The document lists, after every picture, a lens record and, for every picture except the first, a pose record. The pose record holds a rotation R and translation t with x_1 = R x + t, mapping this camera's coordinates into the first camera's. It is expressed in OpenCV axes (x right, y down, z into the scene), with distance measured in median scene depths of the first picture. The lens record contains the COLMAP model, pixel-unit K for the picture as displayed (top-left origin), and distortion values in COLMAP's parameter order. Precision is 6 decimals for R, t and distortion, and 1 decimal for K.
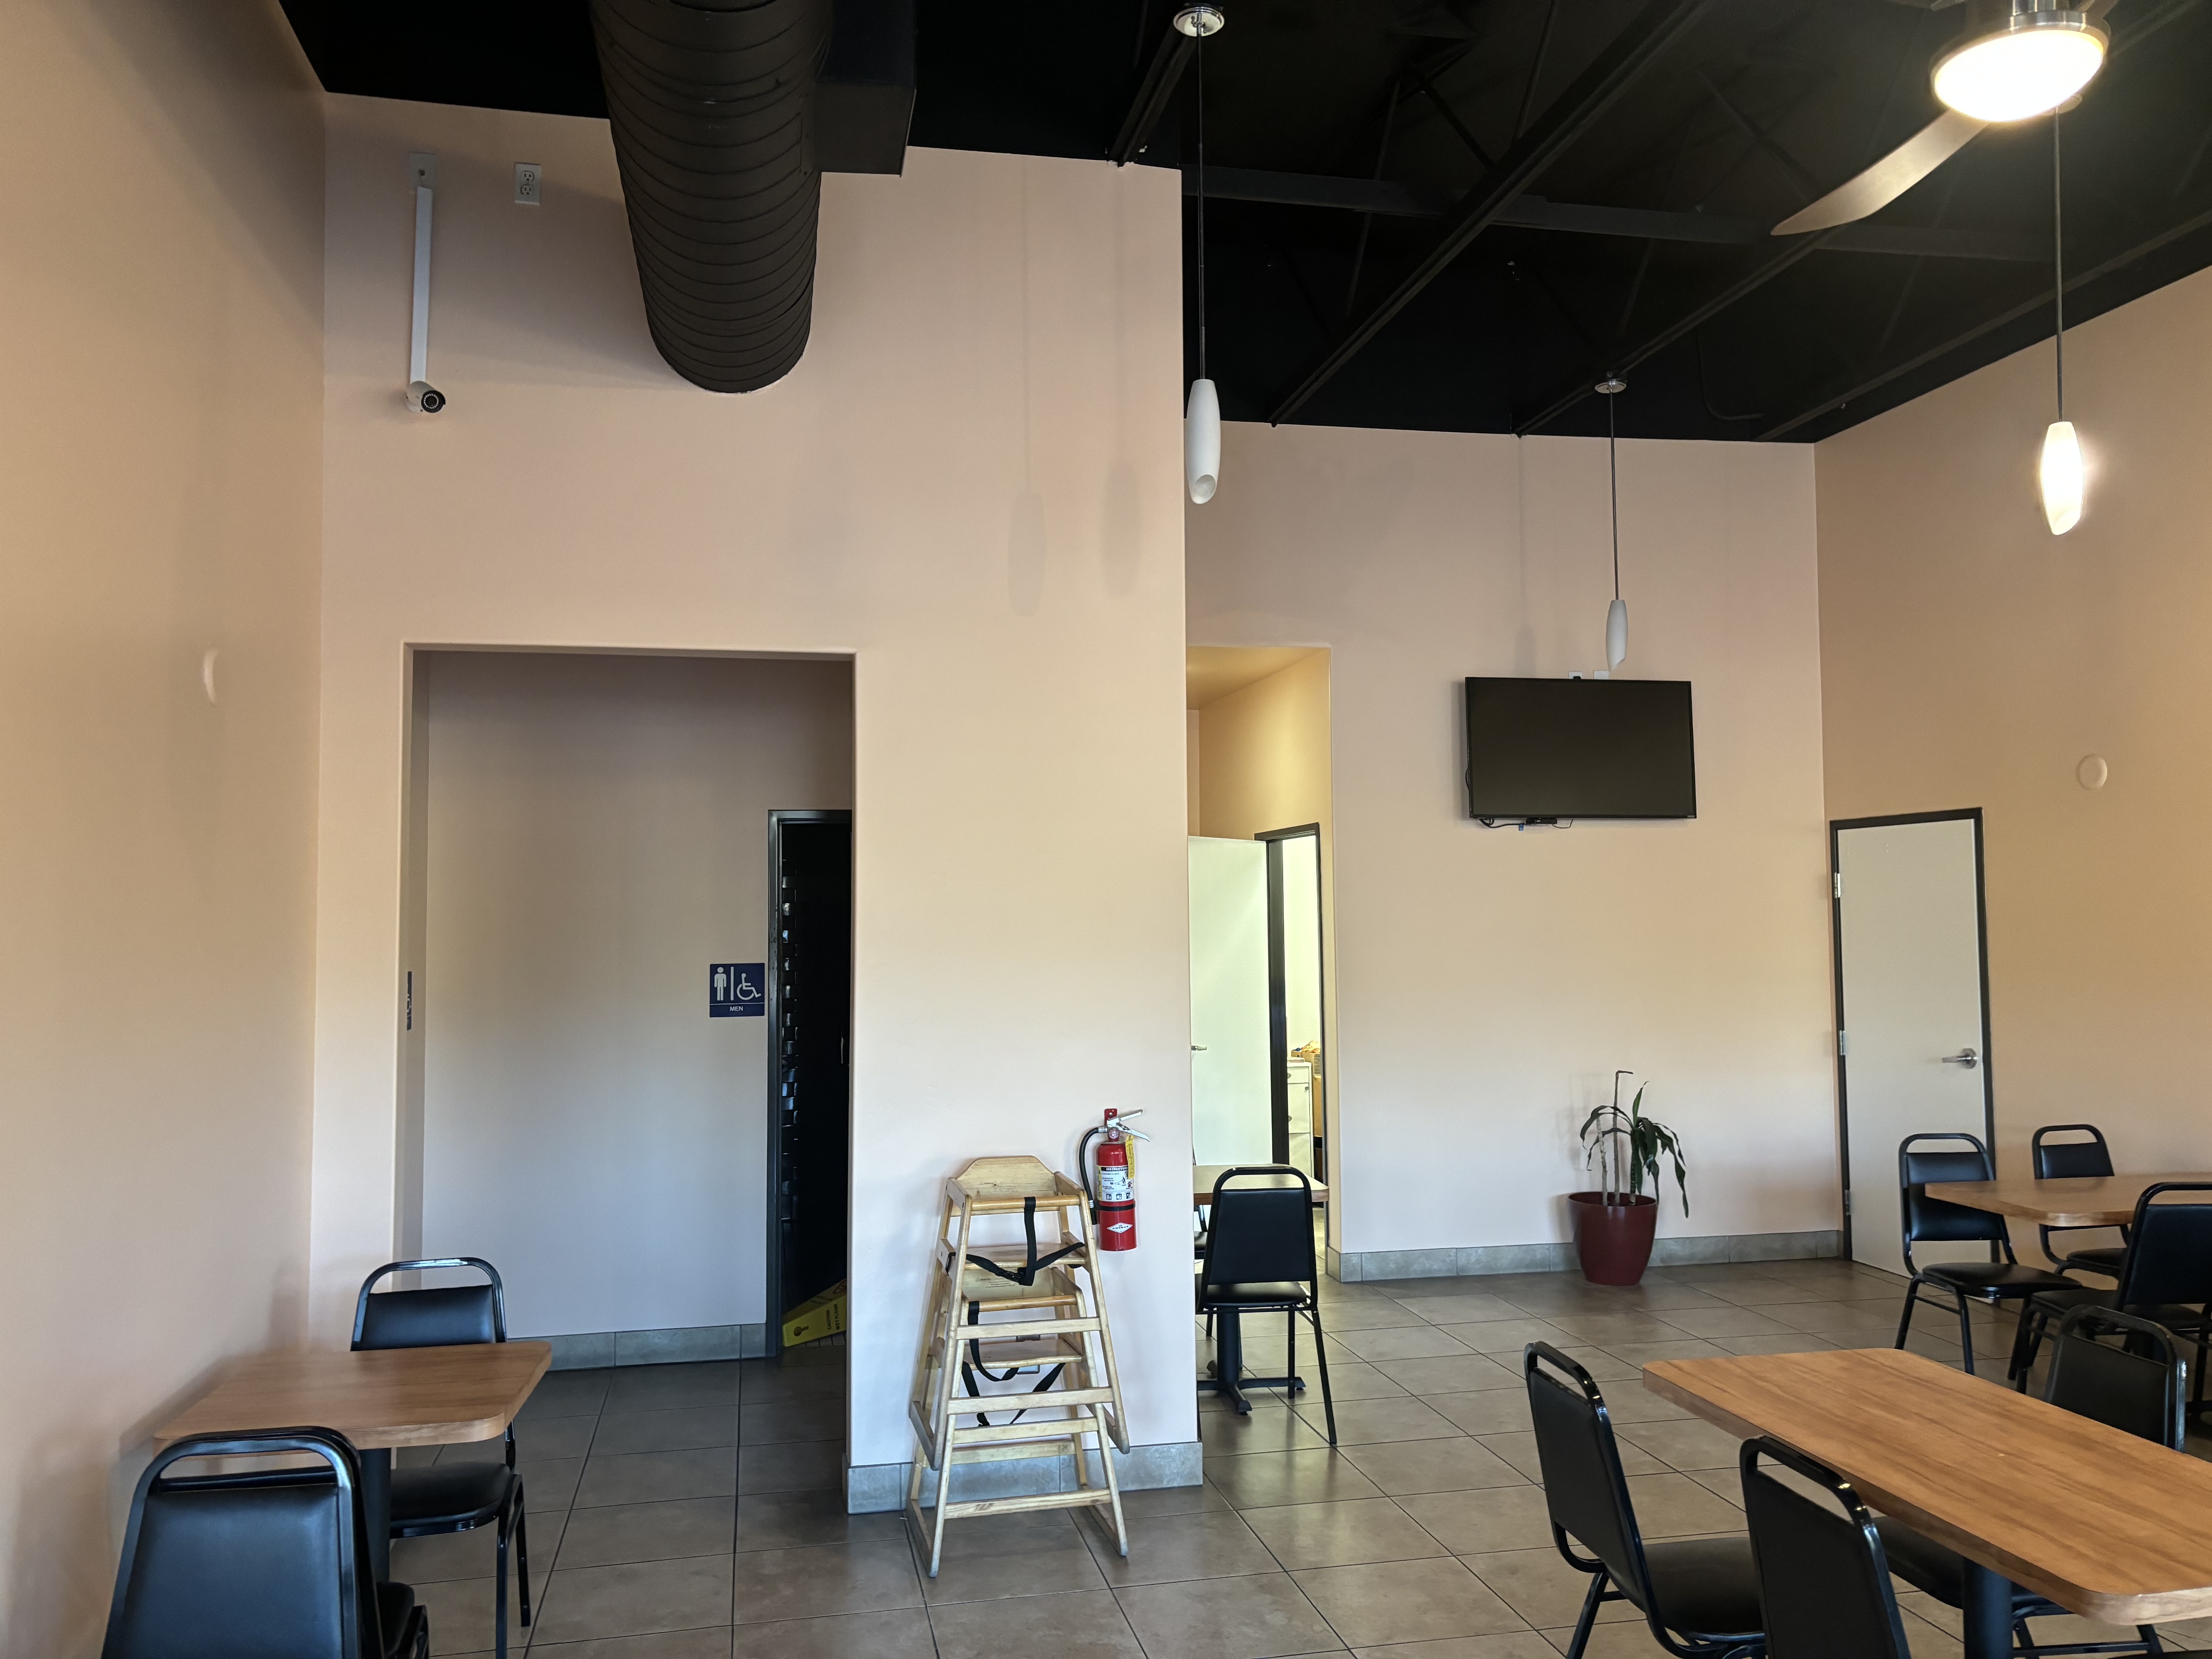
lens RADIAL K [[1740.9, 0, 1098.7], [0, 1740.9, 872.3], [0, 0, 1]] dist [0.012949, 0.005363]
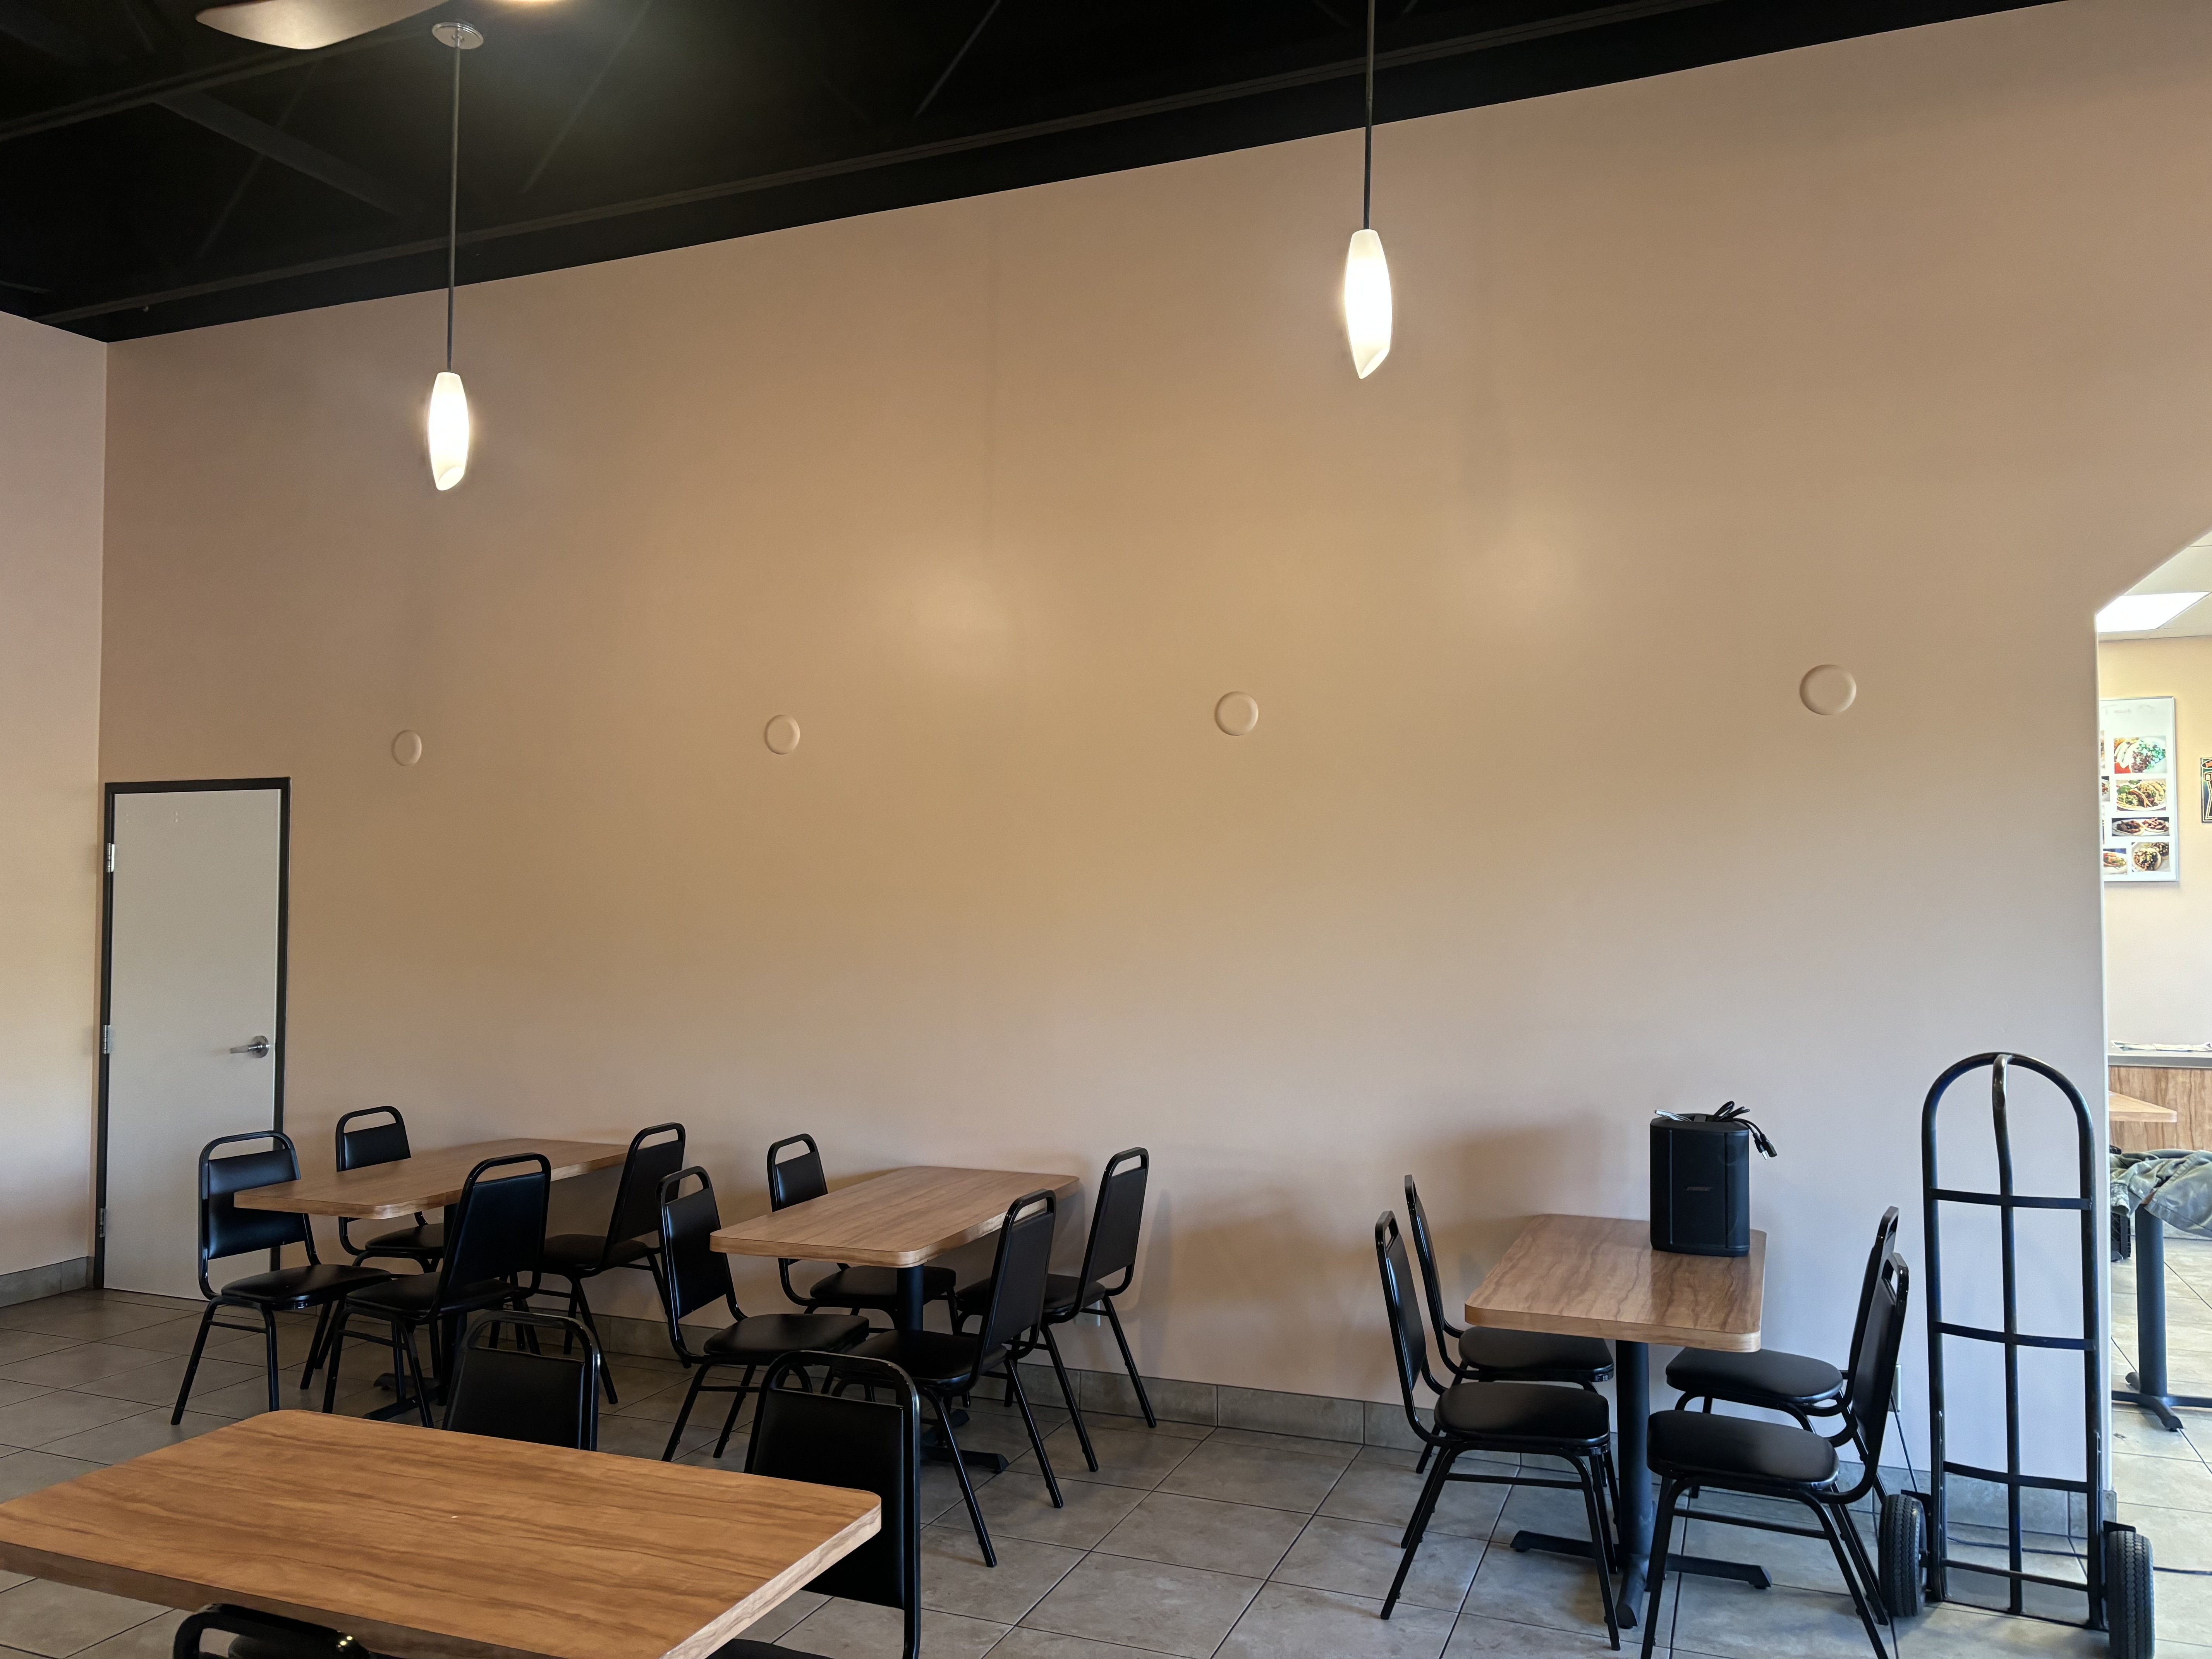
lens RADIAL K [[1670.5, 0, 1104.5], [0, 1670.5, 812.0], [0, 0, 1]] dist [0.052386, -0.055409]
pose [[0.551837, 0.044238, 0.832778, -0.008089], [-0.023908, 0.999021, -0.037226, 0.005413], [-0.833609, 0.000632, 0.552354, 0.153007]]
